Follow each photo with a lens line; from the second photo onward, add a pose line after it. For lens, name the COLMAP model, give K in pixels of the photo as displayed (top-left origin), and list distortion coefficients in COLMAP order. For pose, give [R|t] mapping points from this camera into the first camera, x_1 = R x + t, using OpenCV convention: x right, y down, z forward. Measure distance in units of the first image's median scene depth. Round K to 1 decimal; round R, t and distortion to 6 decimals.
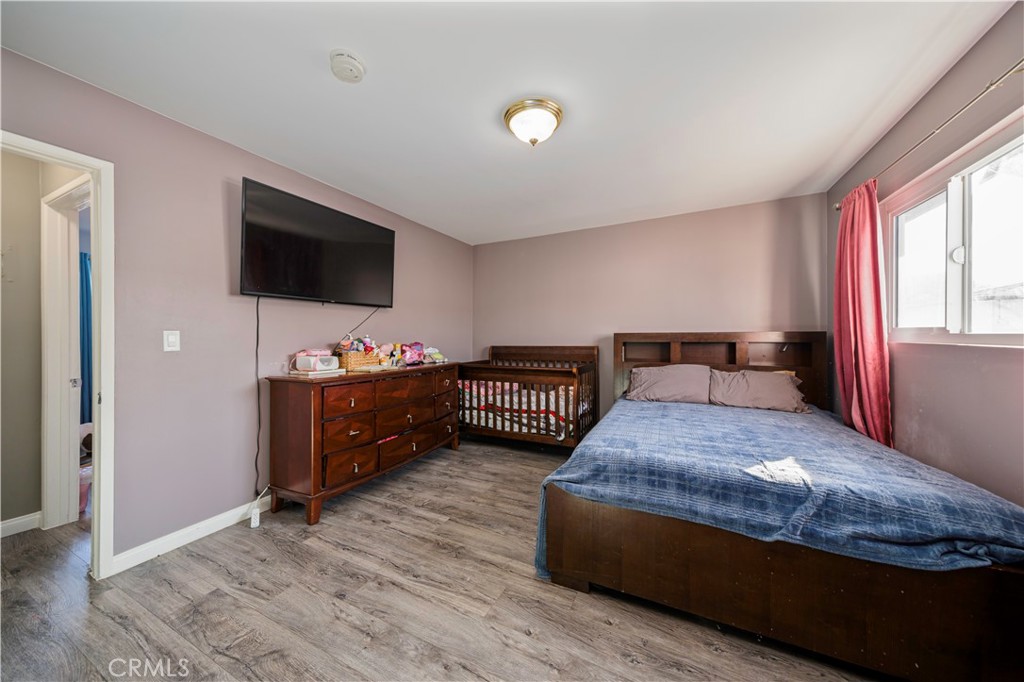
lens RADIAL K [[350.0, 0, 510.2], [0, 350.0, 342.5], [0, 0, 1]] dist [0.015858, -0.000019]
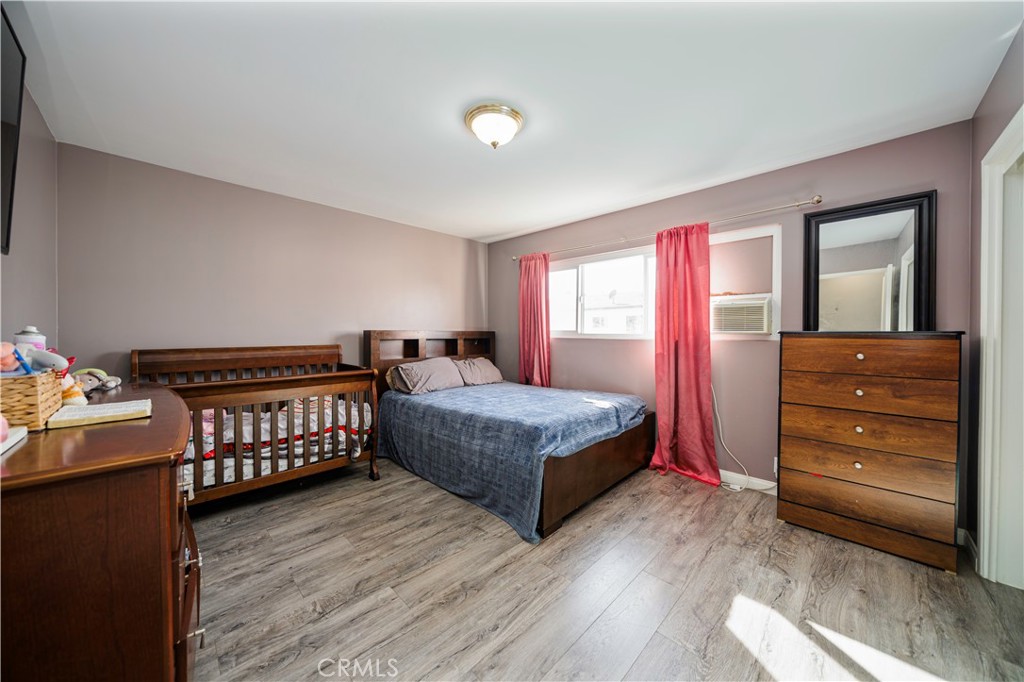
lens RADIAL K [[351.0, 0, 517.2], [0, 351.0, 341.7], [0, 0, 1]] dist [-0.001235, -0.000089]
pose [[0.302521, -0.017834, 0.952976, -0.540992], [0.011761, 0.999819, 0.014977, -0.006317], [-0.953070, 0.006677, 0.302676, 0.374683]]
